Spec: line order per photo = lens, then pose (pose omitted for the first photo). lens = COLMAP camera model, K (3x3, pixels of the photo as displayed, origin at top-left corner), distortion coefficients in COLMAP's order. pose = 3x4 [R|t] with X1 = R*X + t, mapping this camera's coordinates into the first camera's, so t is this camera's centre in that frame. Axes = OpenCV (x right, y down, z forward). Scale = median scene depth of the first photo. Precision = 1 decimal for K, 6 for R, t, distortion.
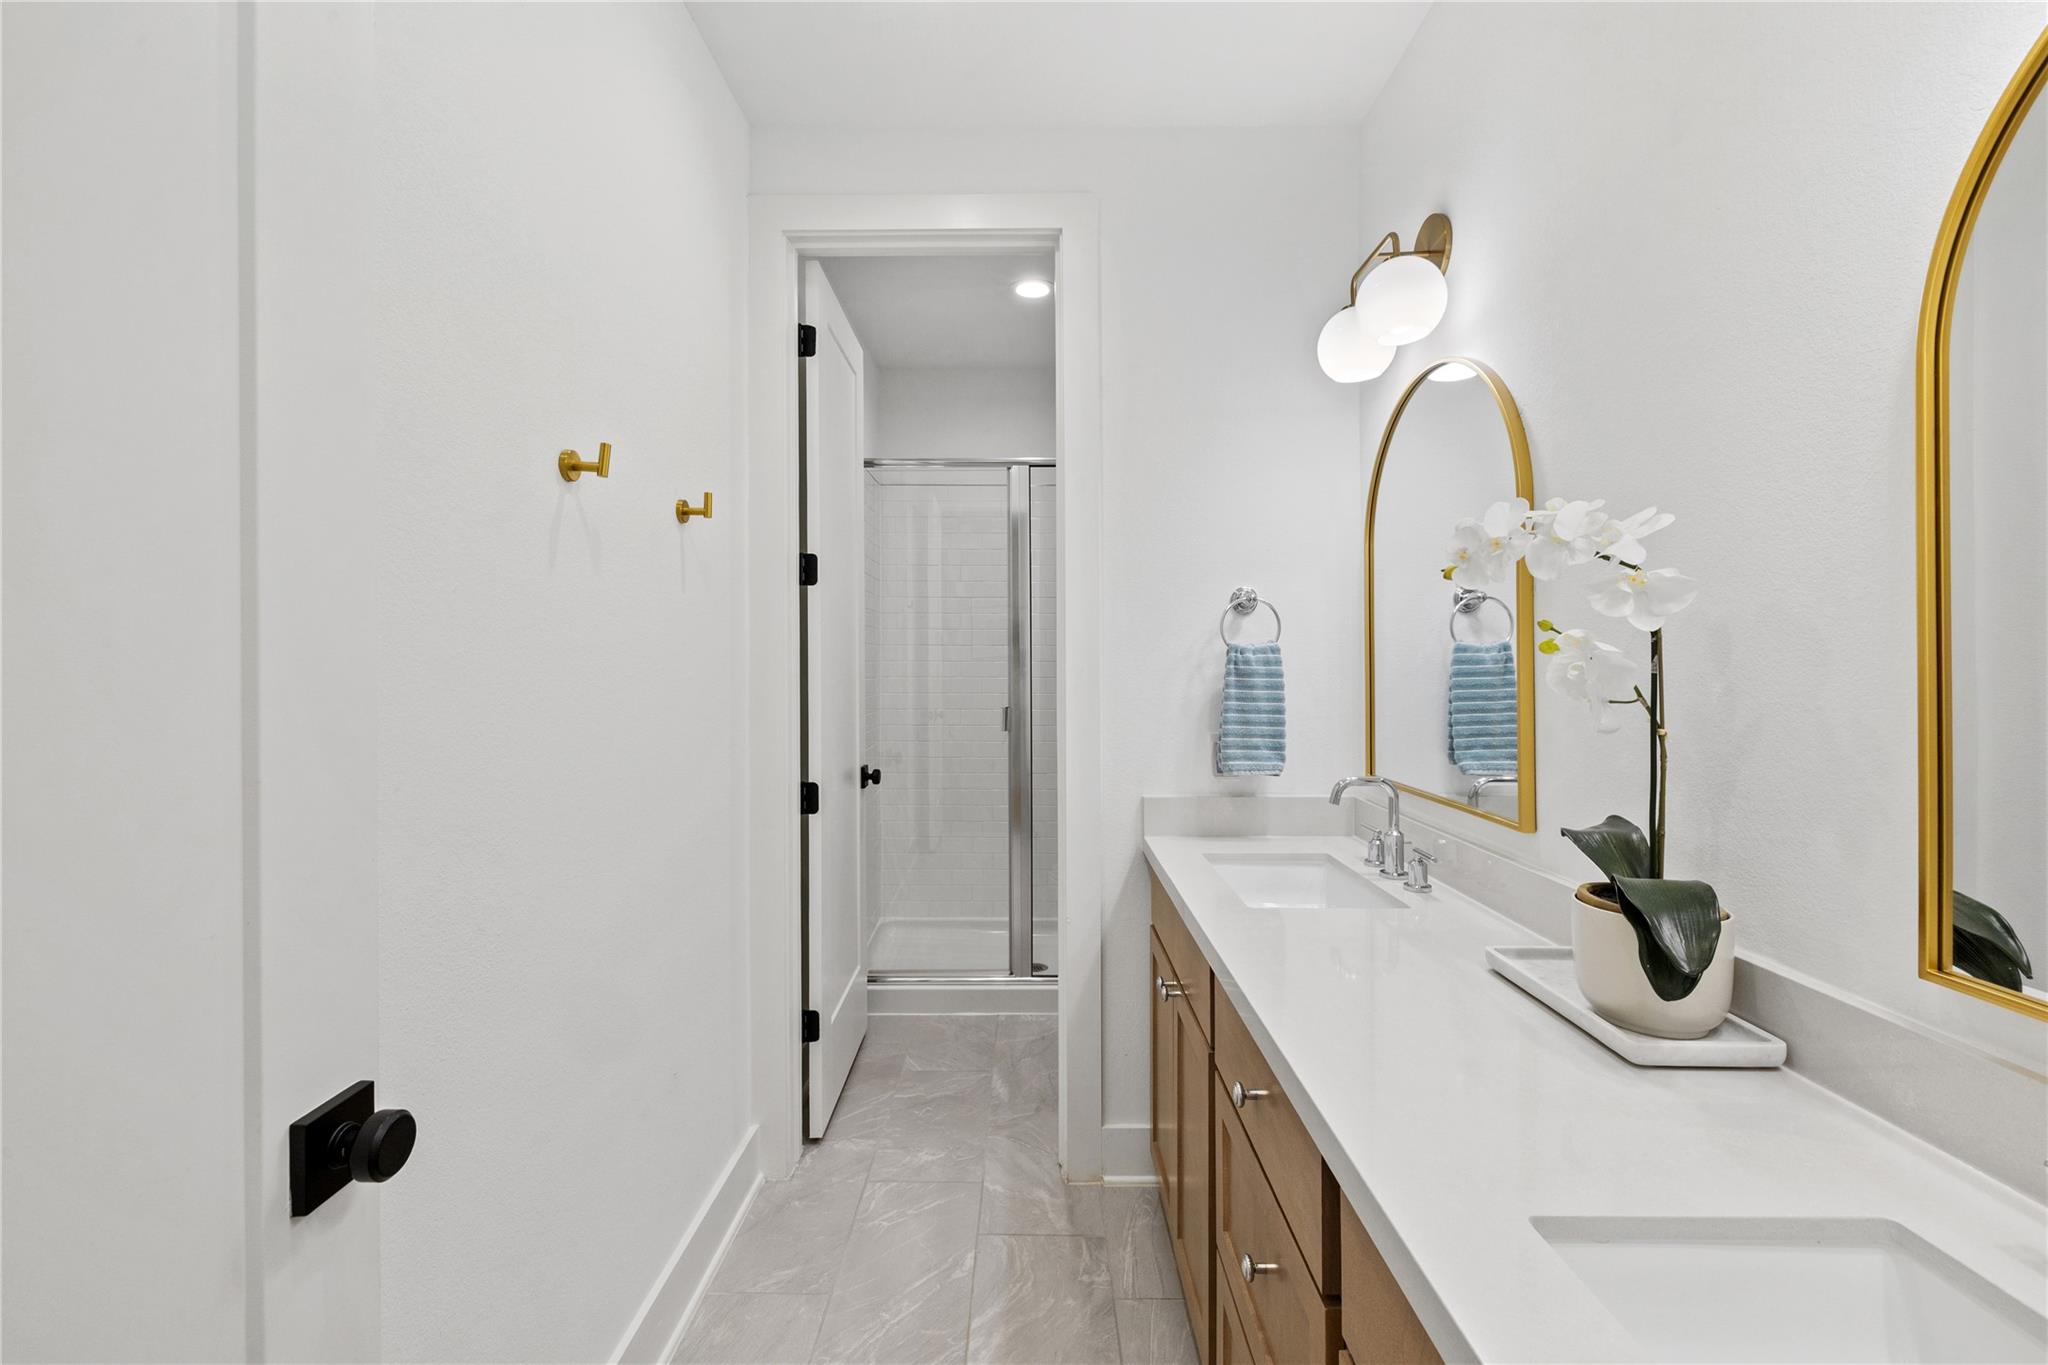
lens RADIAL K [[874.9, 0, 1022.6], [0, 874.9, 659.8], [0, 0, 1]] dist [-0.000940, -0.000225]
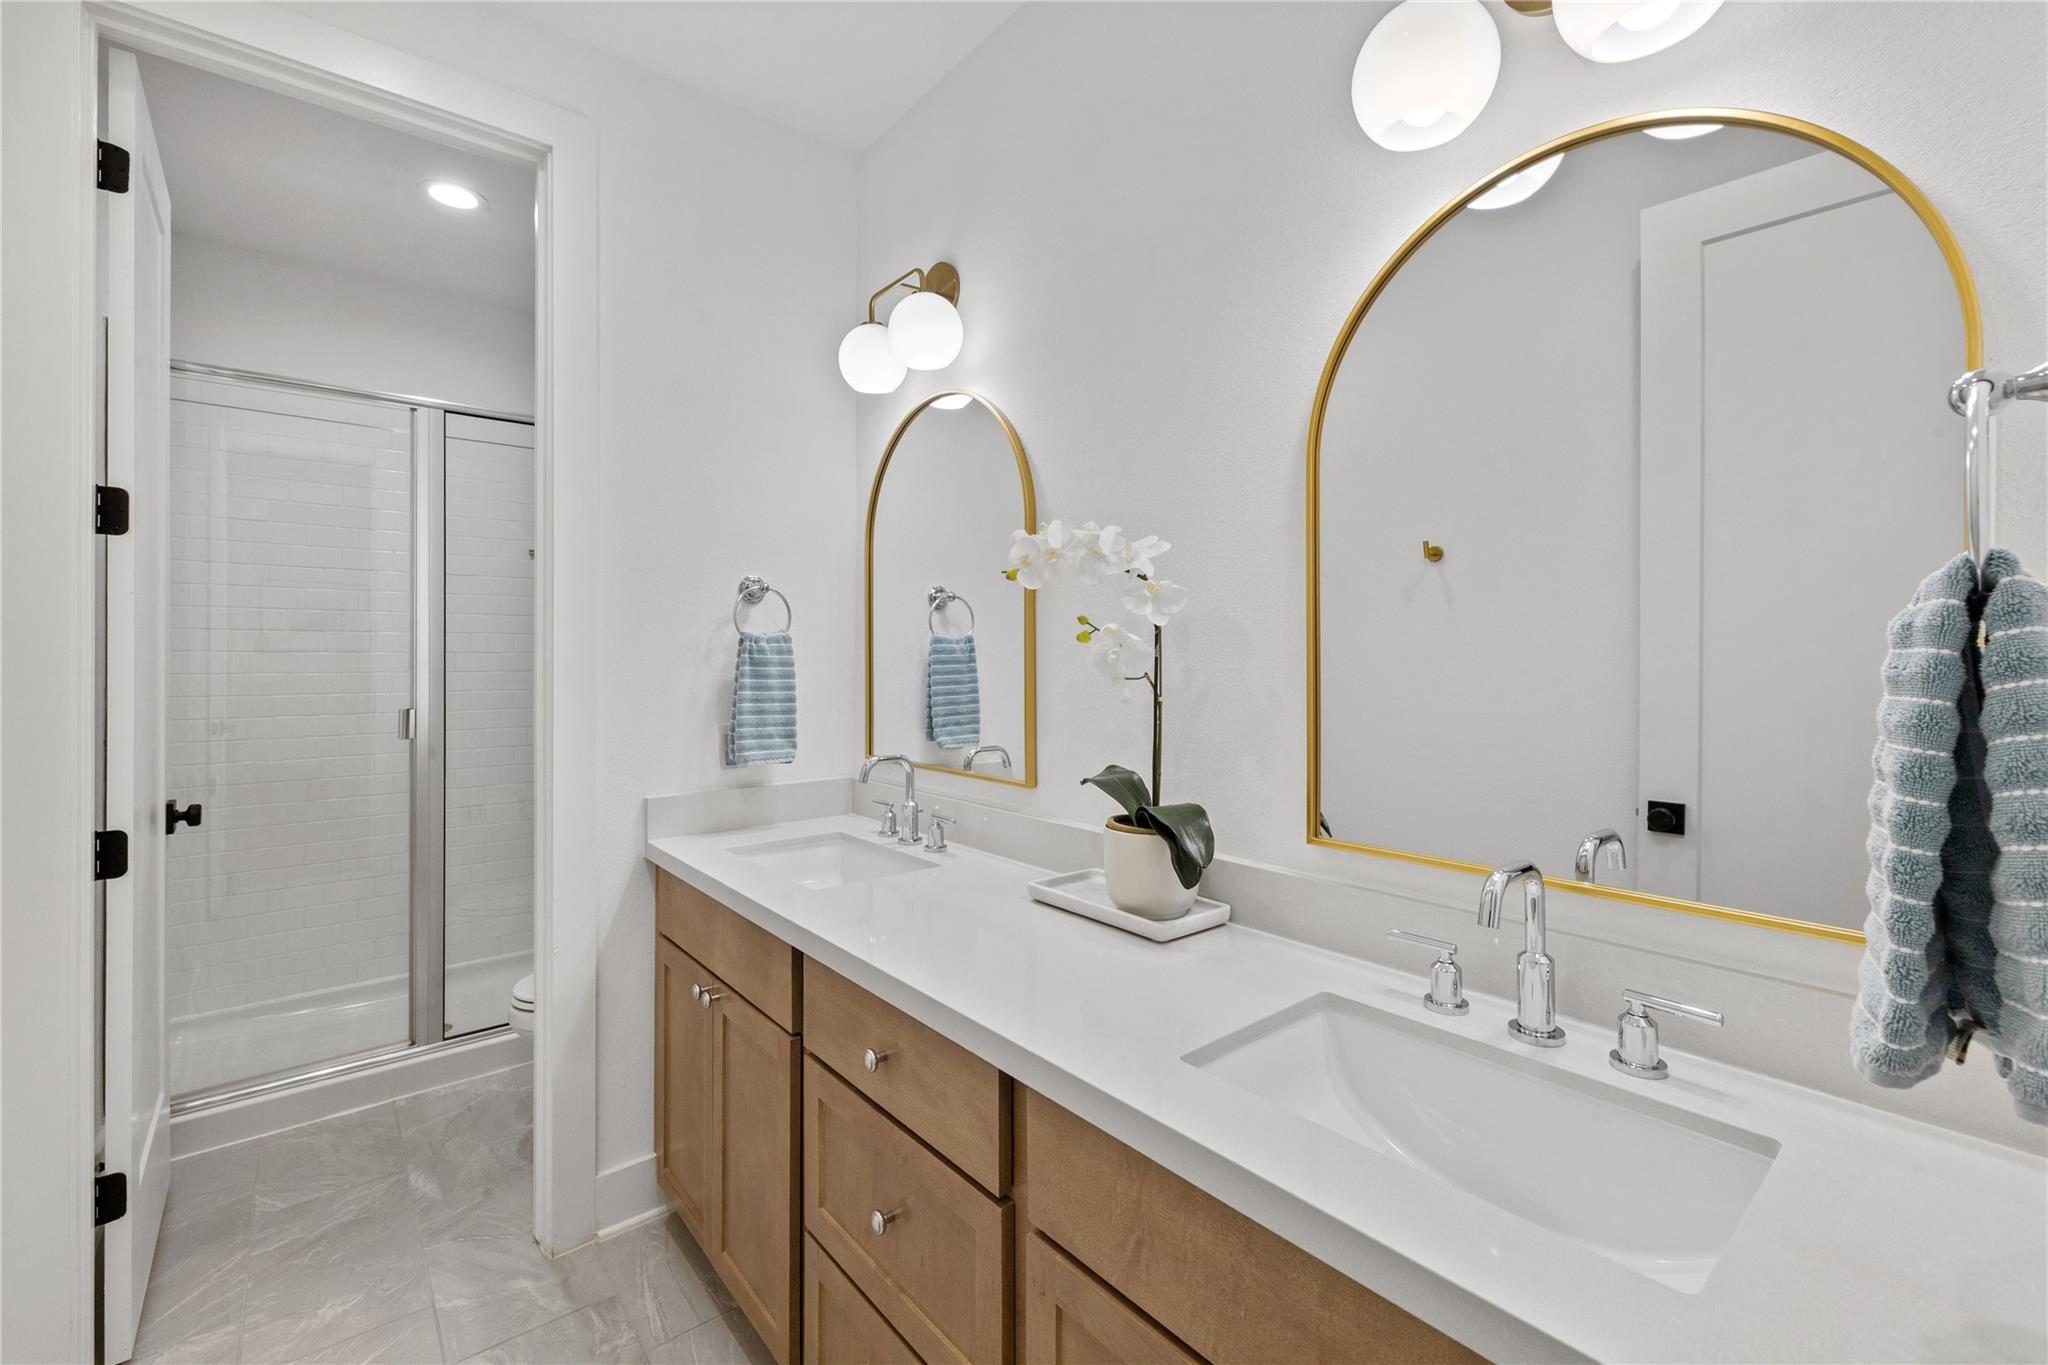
lens RADIAL K [[879.5, 0, 1025.3], [0, 879.5, 650.9], [0, 0, 1]] dist [0.000911, 0.000356]
pose [[0.759756, 0.003692, 0.650198, -0.166918], [-0.000942, 0.999989, -0.004578, 0.006449], [-0.650208, 0.002865, 0.759751, 0.042330]]
